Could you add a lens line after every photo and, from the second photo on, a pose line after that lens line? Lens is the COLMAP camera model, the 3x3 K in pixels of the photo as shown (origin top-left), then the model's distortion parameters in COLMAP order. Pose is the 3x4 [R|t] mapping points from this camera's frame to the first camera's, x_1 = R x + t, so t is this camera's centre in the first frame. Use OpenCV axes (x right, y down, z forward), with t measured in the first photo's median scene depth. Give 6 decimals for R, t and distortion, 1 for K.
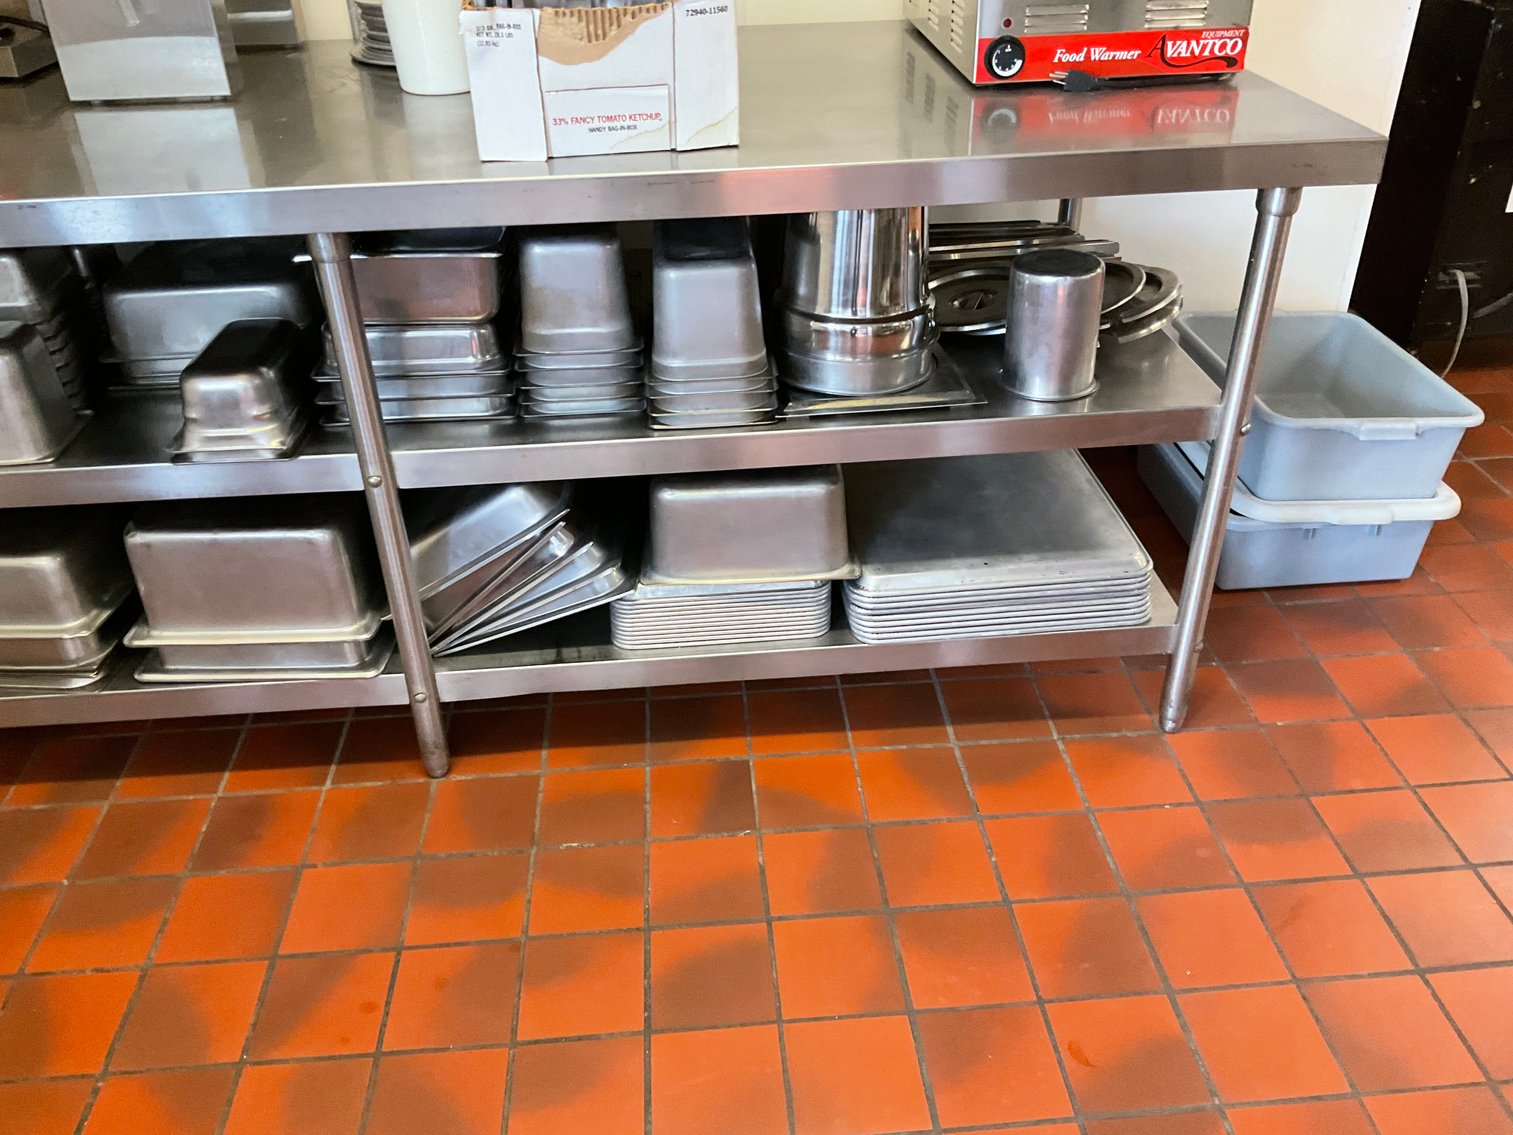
lens RADIAL K [[1250.1, 0, 757.9], [0, 1250.1, 572.7], [0, 0, 1]] dist [0.079406, -0.143432]
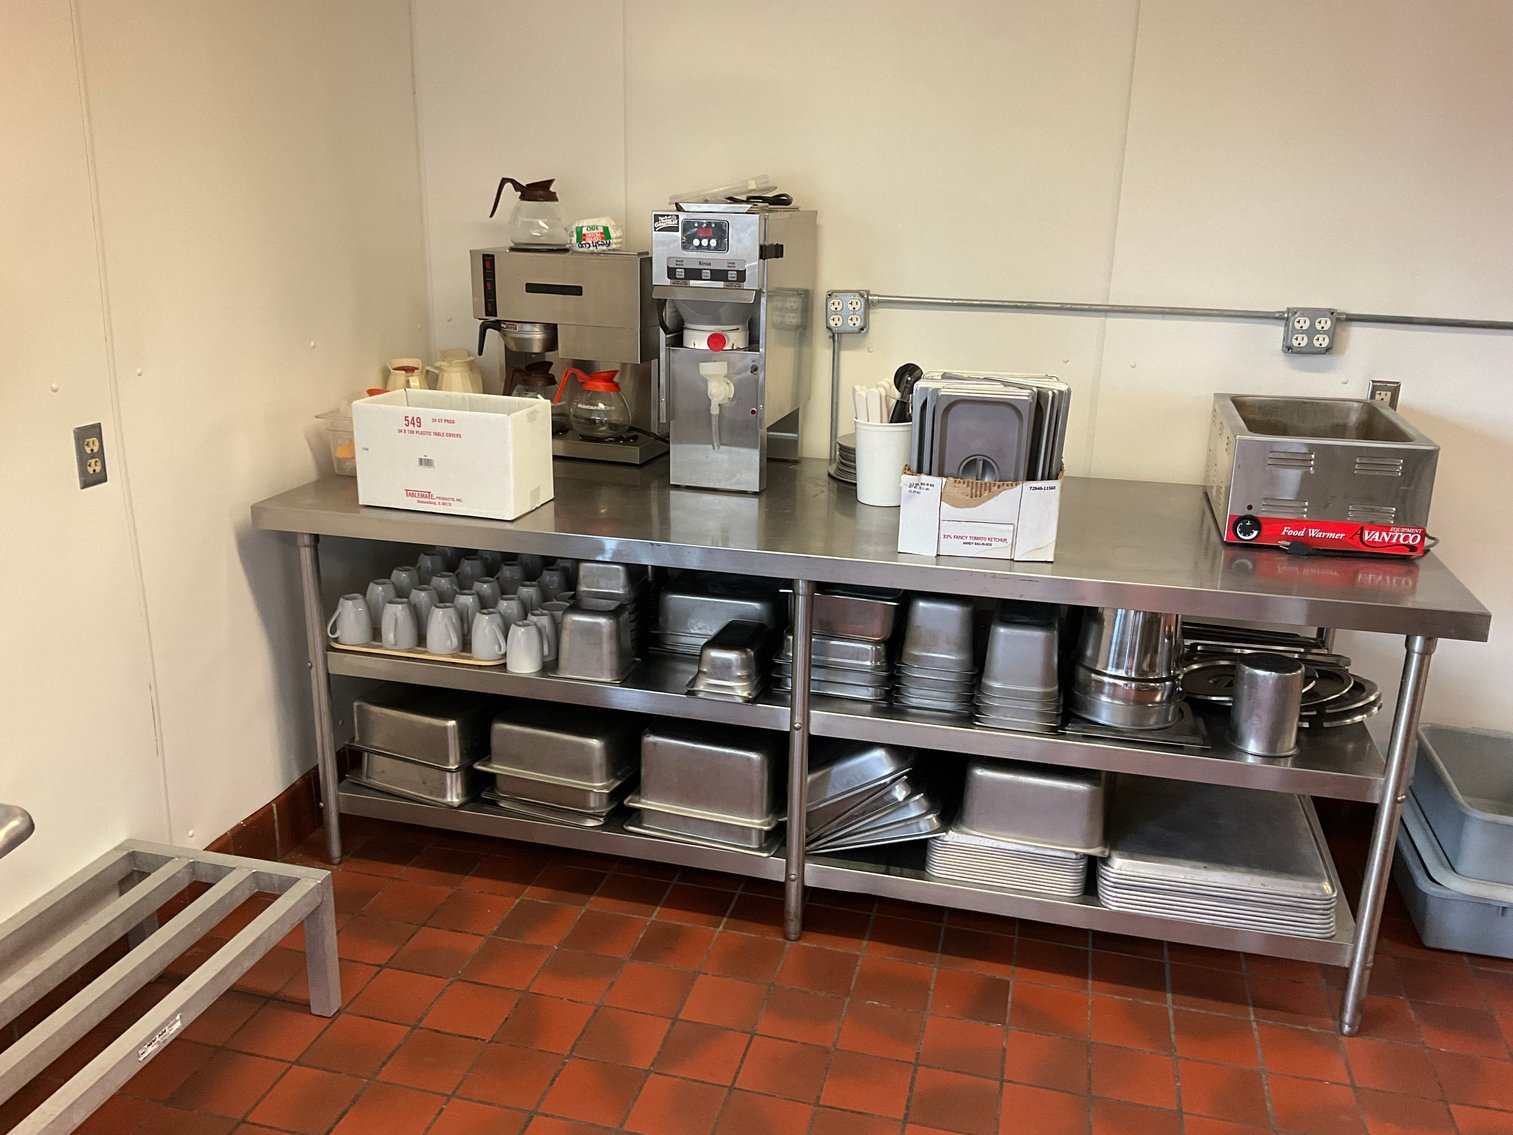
lens RADIAL K [[1250.1, 0, 750.9], [0, 1250.1, 554.2], [0, 0, 1]] dist [0.079406, -0.143432]
pose [[0.945296, 0.128288, -0.299929, 0.089183], [-0.207239, 0.946219, -0.248438, 0.123908], [0.251927, 0.297004, 0.921044, -0.537440]]
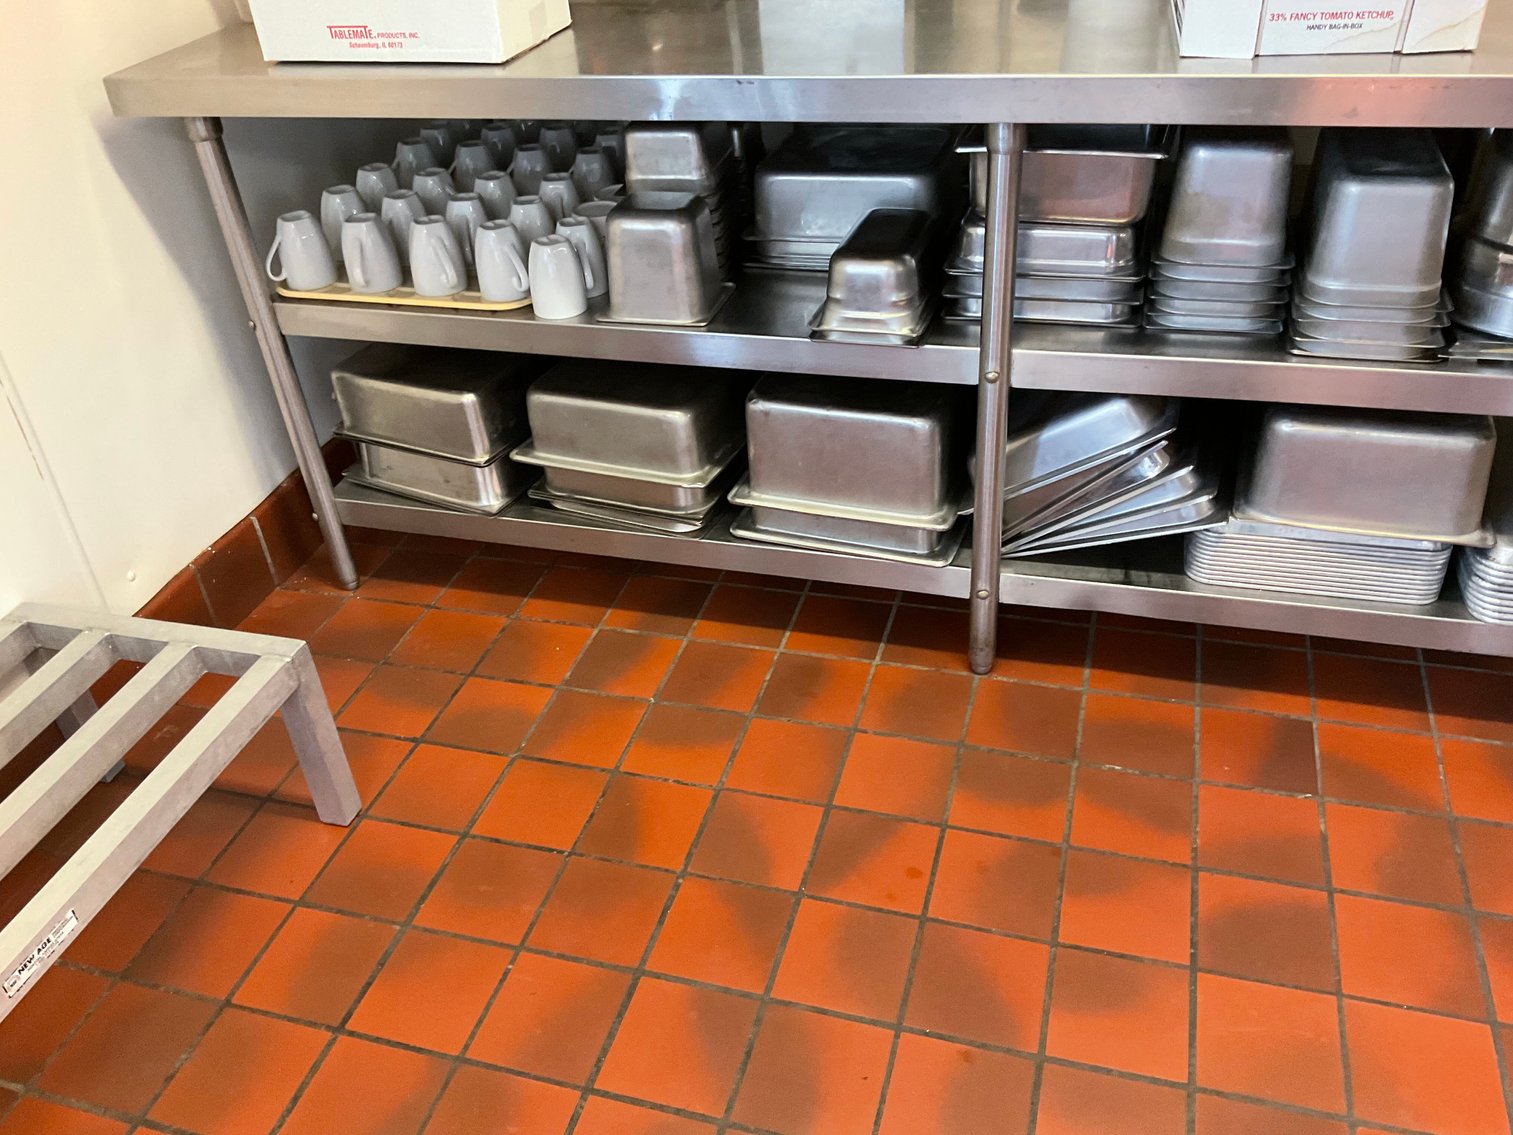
lens RADIAL K [[1250.1, 0, 751.8], [0, 1250.1, 575.1], [0, 0, 1]] dist [0.079406, -0.143432]
pose [[0.932719, 0.167321, -0.319437, -0.127964], [-0.147842, 0.985397, 0.084468, 0.027010], [0.328905, -0.031558, 0.943836, -0.027010]]
